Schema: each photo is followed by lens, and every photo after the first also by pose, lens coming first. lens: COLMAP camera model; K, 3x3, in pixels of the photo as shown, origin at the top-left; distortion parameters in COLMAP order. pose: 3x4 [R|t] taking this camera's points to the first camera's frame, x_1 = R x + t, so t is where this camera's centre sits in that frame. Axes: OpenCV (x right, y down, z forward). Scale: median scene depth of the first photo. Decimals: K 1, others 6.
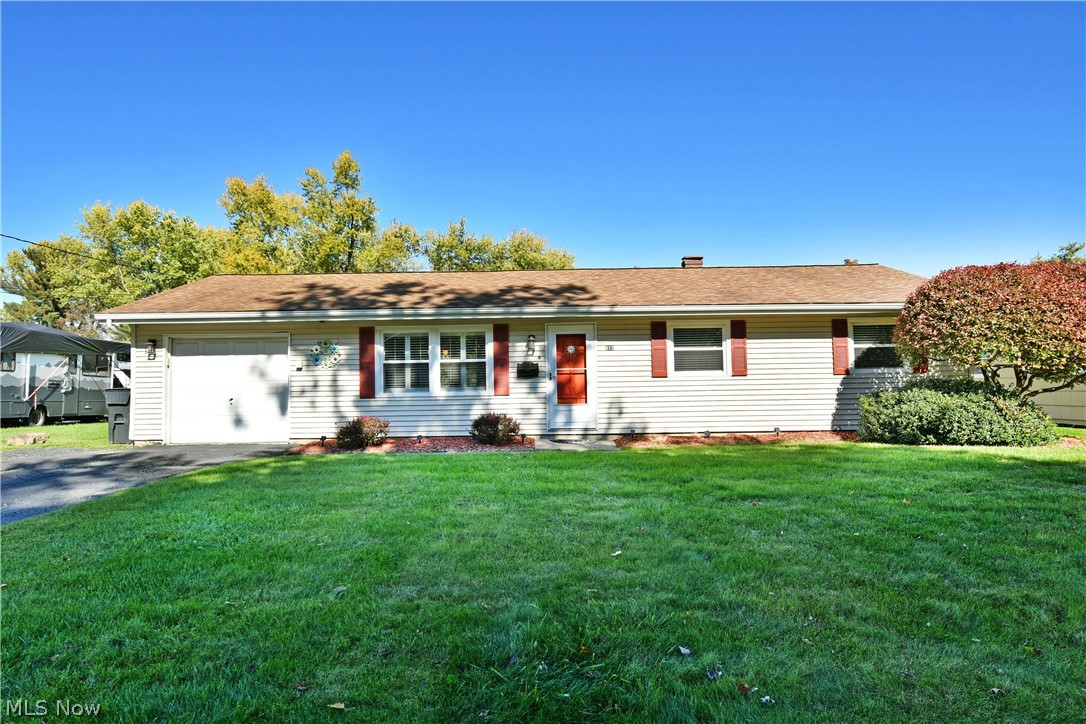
lens RADIAL K [[683.1, 0, 531.4], [0, 683.1, 367.6], [0, 0, 1]] dist [-0.002281, -0.005031]
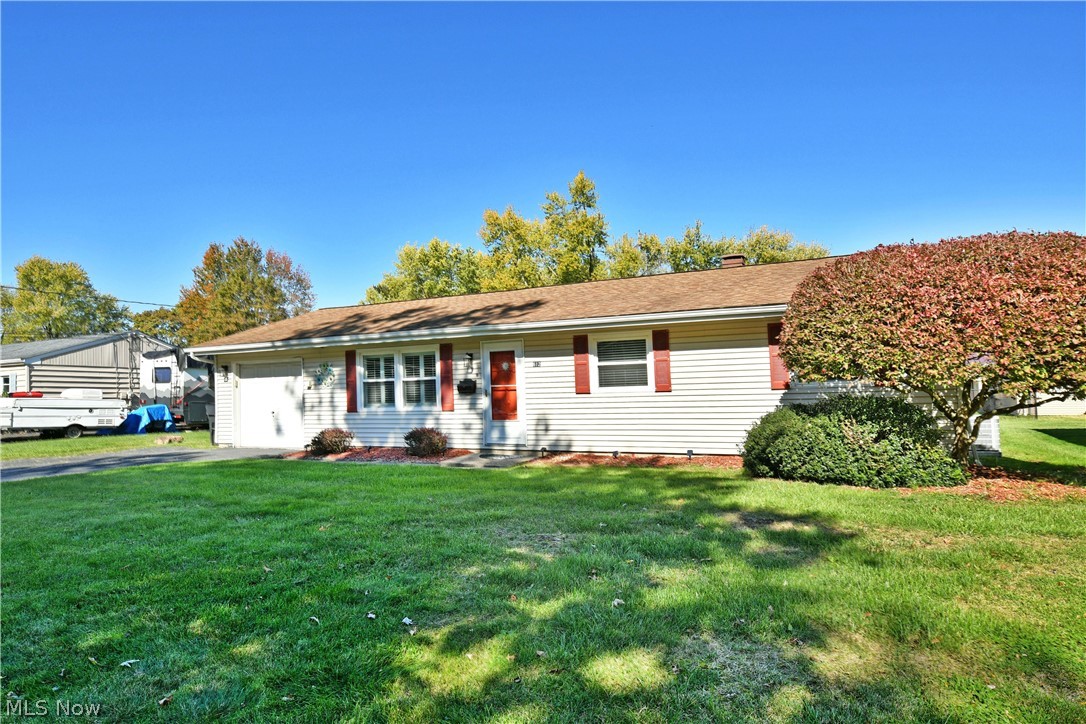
lens RADIAL K [[683.1, 0, 531.4], [0, 683.1, 367.6], [0, 0, 1]] dist [-0.002281, -0.005031]
pose [[0.890638, -0.021655, -0.454197, 0.557110], [0.017681, 0.999759, -0.012996, -0.010834], [0.454369, 0.003544, 0.890807, 0.111061]]
